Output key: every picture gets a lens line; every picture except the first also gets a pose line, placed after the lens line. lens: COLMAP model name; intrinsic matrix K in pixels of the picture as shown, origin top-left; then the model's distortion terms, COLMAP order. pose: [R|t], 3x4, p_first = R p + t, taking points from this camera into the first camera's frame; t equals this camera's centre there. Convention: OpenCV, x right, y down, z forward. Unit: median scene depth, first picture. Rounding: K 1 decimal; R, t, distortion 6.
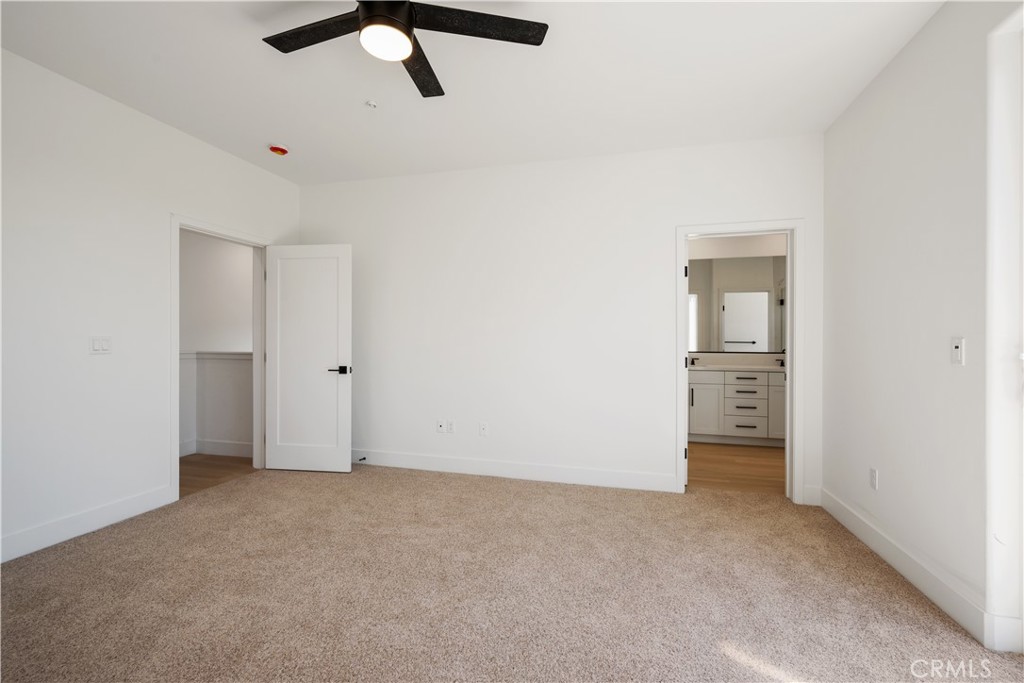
lens RADIAL K [[433.7, 0, 515.0], [0, 433.7, 342.4], [0, 0, 1]] dist [-0.002252, 0.000008]
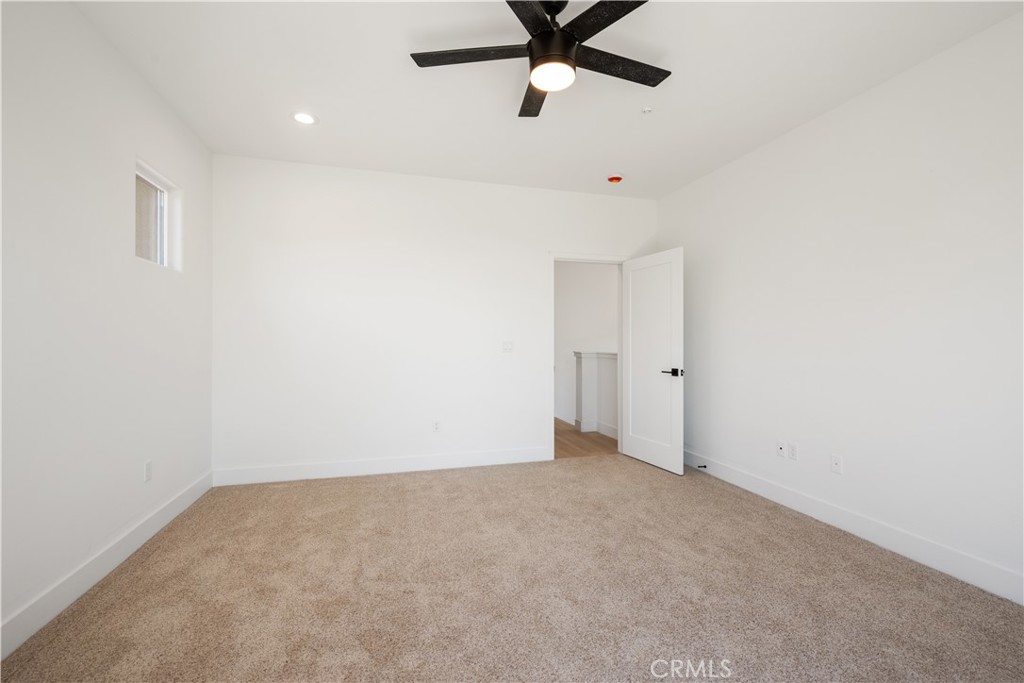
lens RADIAL K [[433.7, 0, 514.8], [0, 433.7, 342.9], [0, 0, 1]] dist [-0.002252, 0.000008]
pose [[0.514739, 0.000051, -0.857347, 0.308058], [-0.006172, 0.999974, -0.003646, 0.001120], [0.857325, 0.007168, 0.514726, 0.173382]]
